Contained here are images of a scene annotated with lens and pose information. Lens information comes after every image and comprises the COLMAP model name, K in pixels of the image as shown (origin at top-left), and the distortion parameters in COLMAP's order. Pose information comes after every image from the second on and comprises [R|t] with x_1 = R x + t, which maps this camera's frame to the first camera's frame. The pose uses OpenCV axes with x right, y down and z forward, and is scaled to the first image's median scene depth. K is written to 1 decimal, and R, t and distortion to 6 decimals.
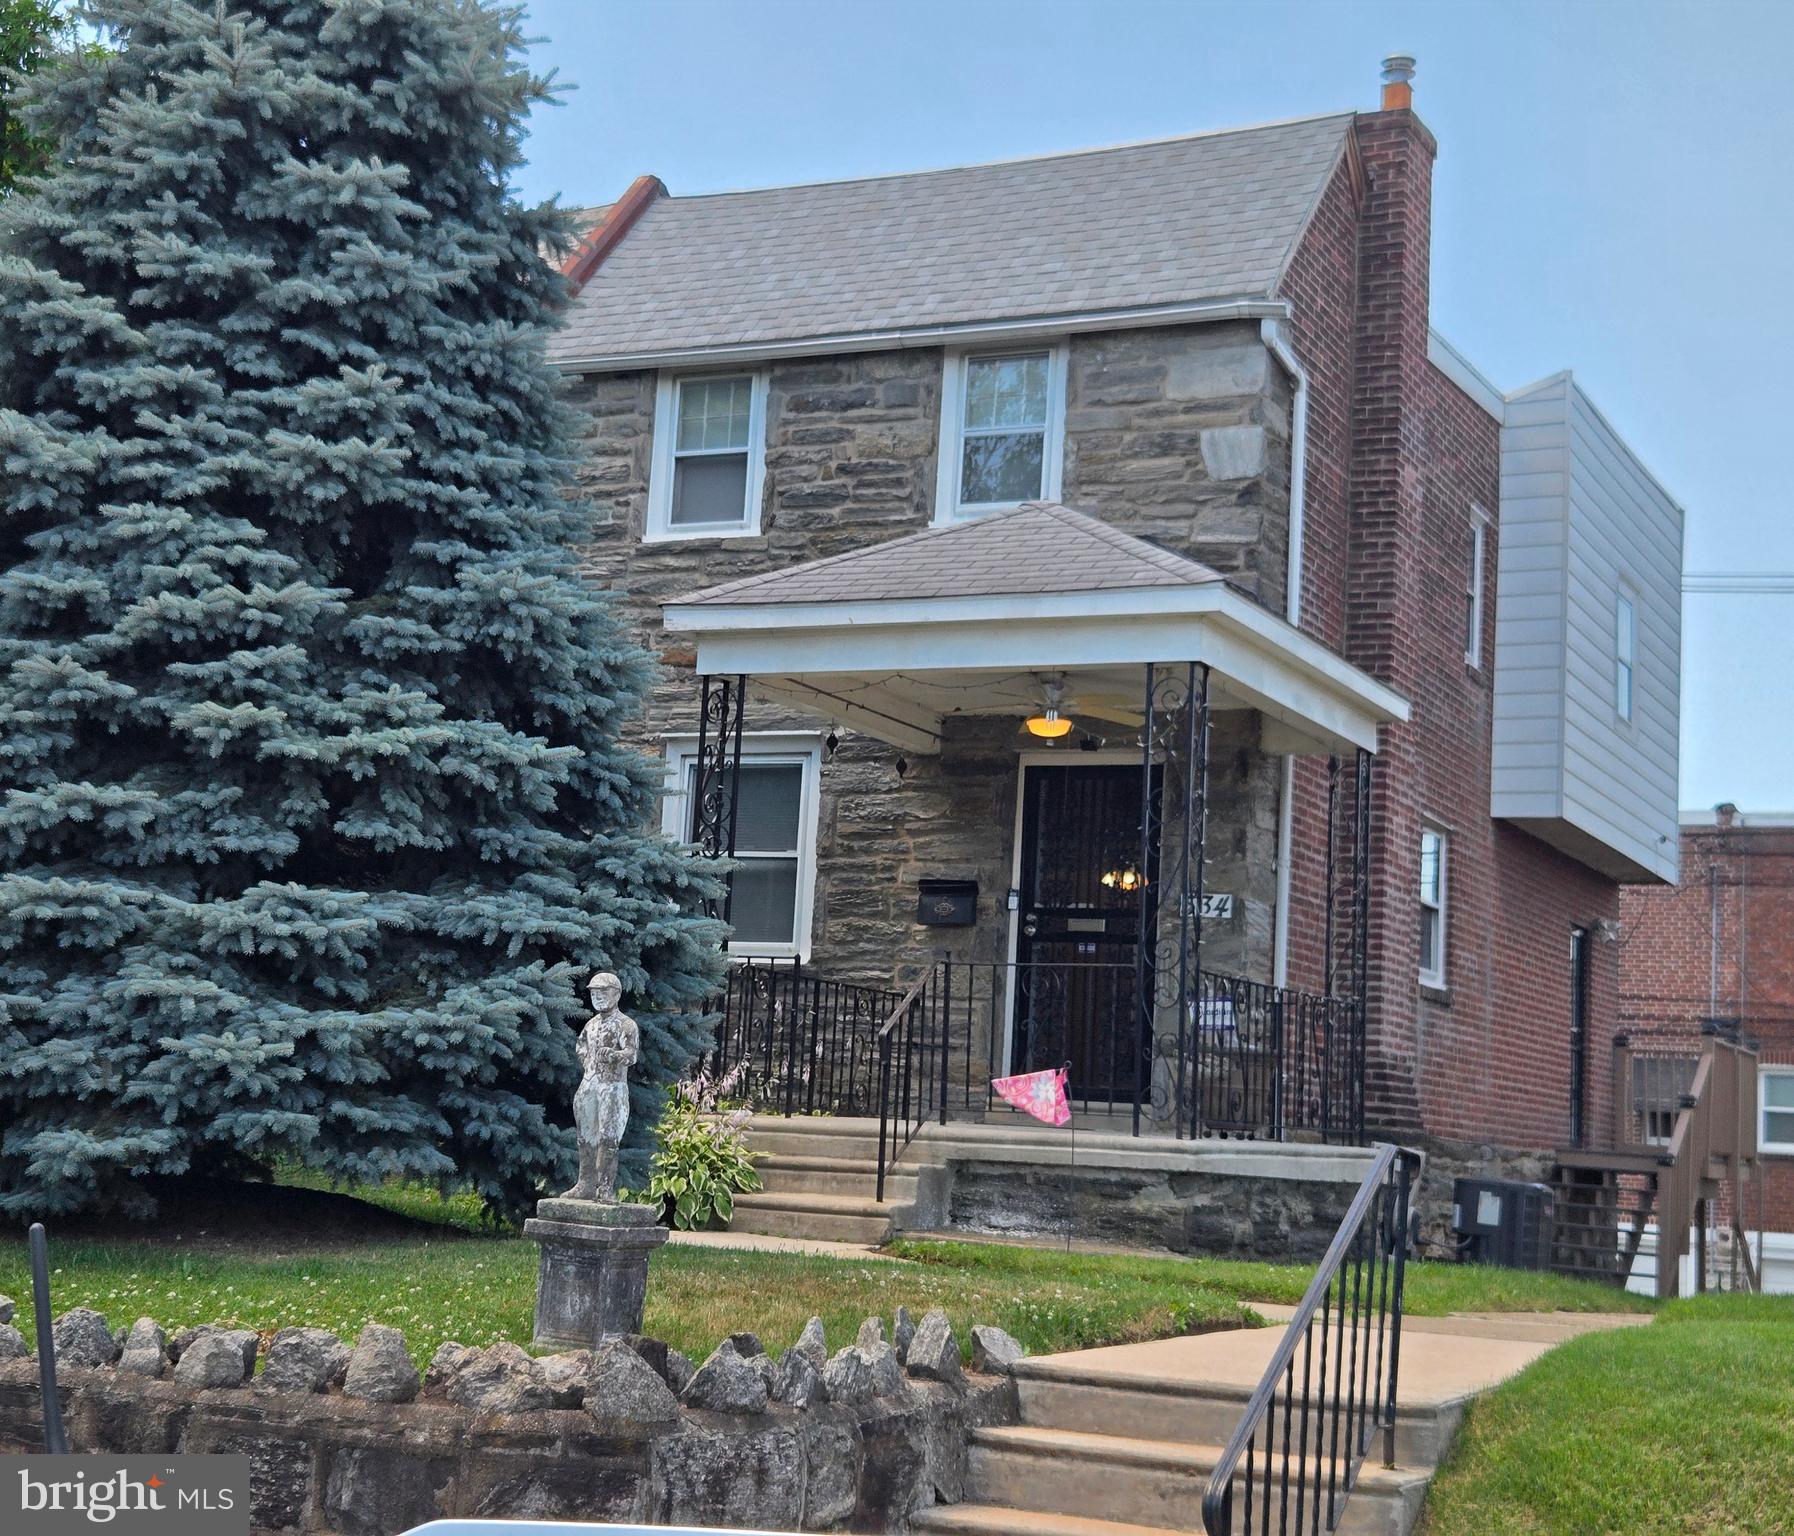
lens RADIAL K [[2640.2, 0, 857.5], [0, 2640.2, 760.5], [0, 0, 1]] dist [0.190183, -0.799603]
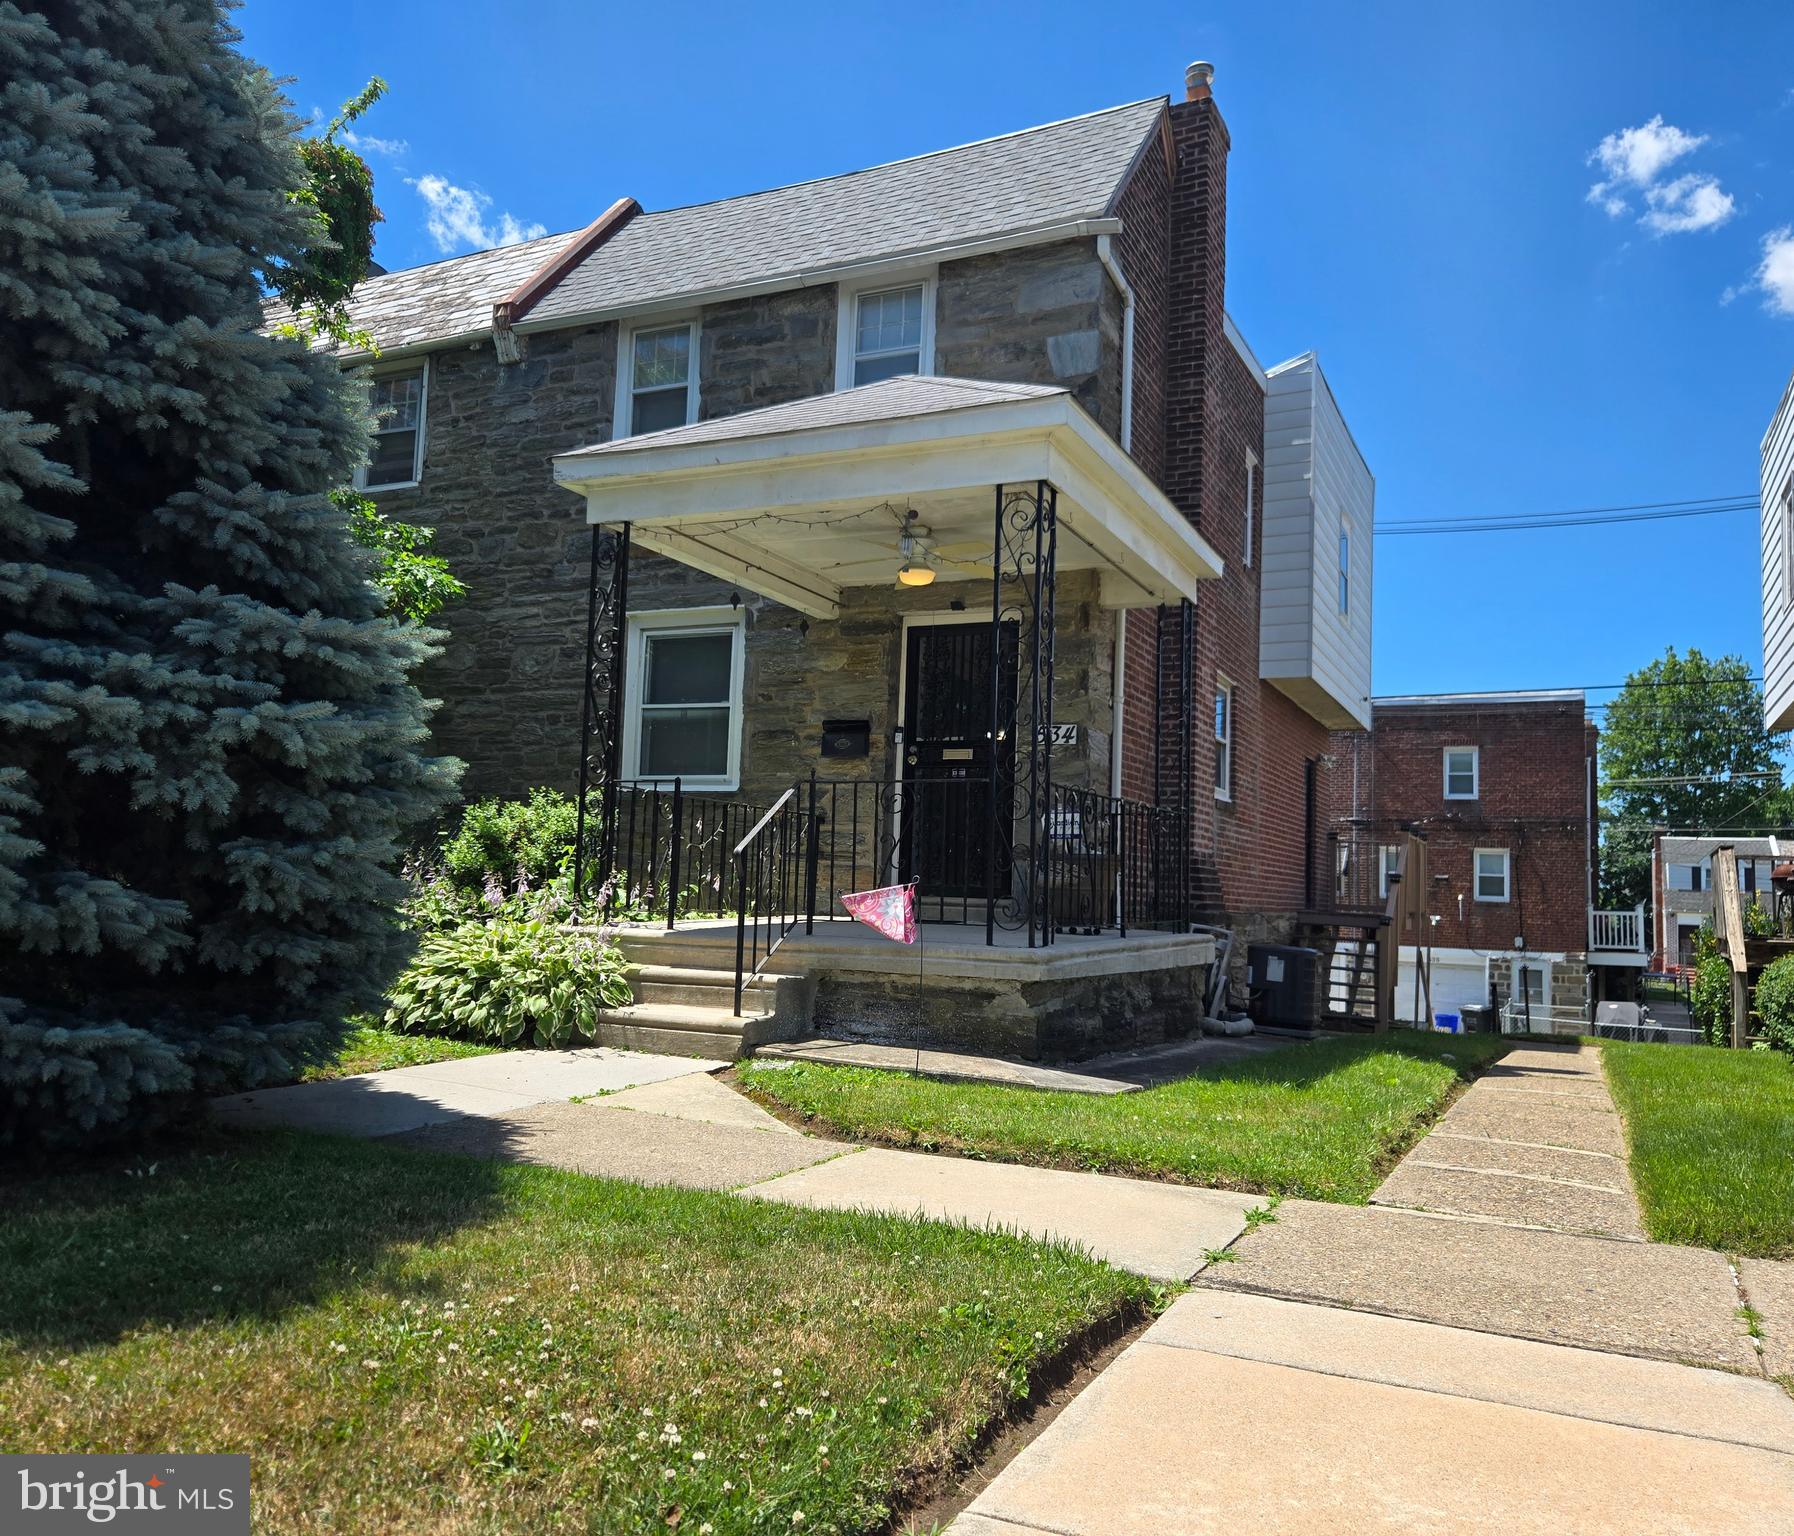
lens RADIAL K [[1376.7, 0, 885.4], [0, 1376.7, 772.8], [0, 0, 1]] dist [0.070399, -0.058682]
pose [[0.999789, -0.018853, 0.008151, 0.046708], [0.018365, 0.998246, 0.056290, 0.033715], [-0.009198, -0.056128, 0.998381, 0.357892]]
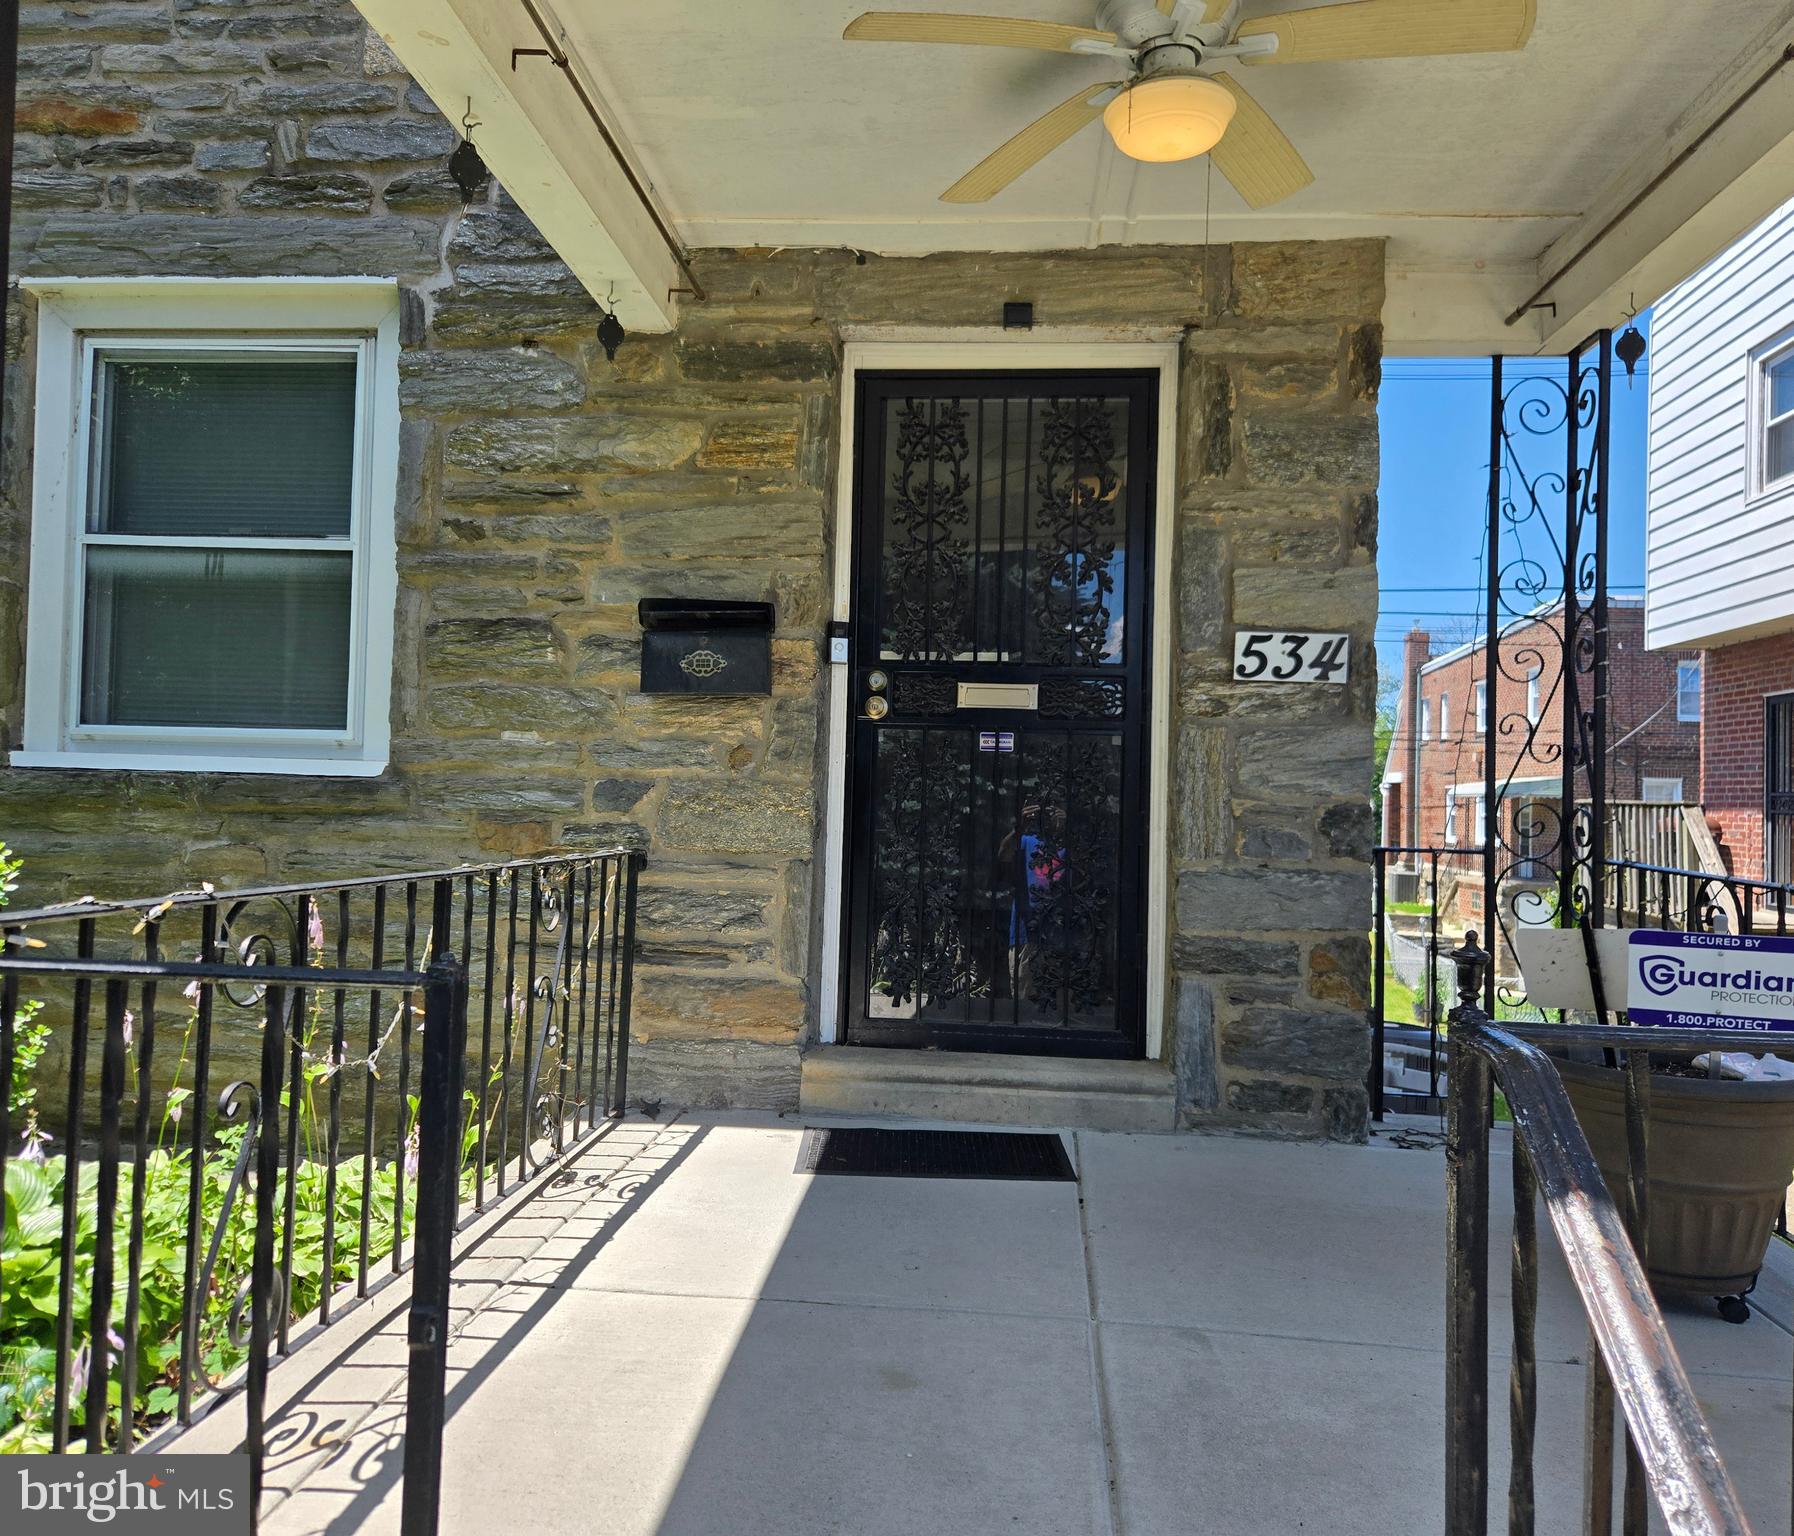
lens RADIAL K [[1376.7, 0, 885.4], [0, 1376.7, 772.8], [0, 0, 1]] dist [0.070399, -0.058682]
pose [[0.932212, -0.021362, 0.361281, -0.025359], [-0.027378, 0.991234, 0.129253, 0.042753], [-0.360875, -0.130383, 0.923455, 0.751536]]
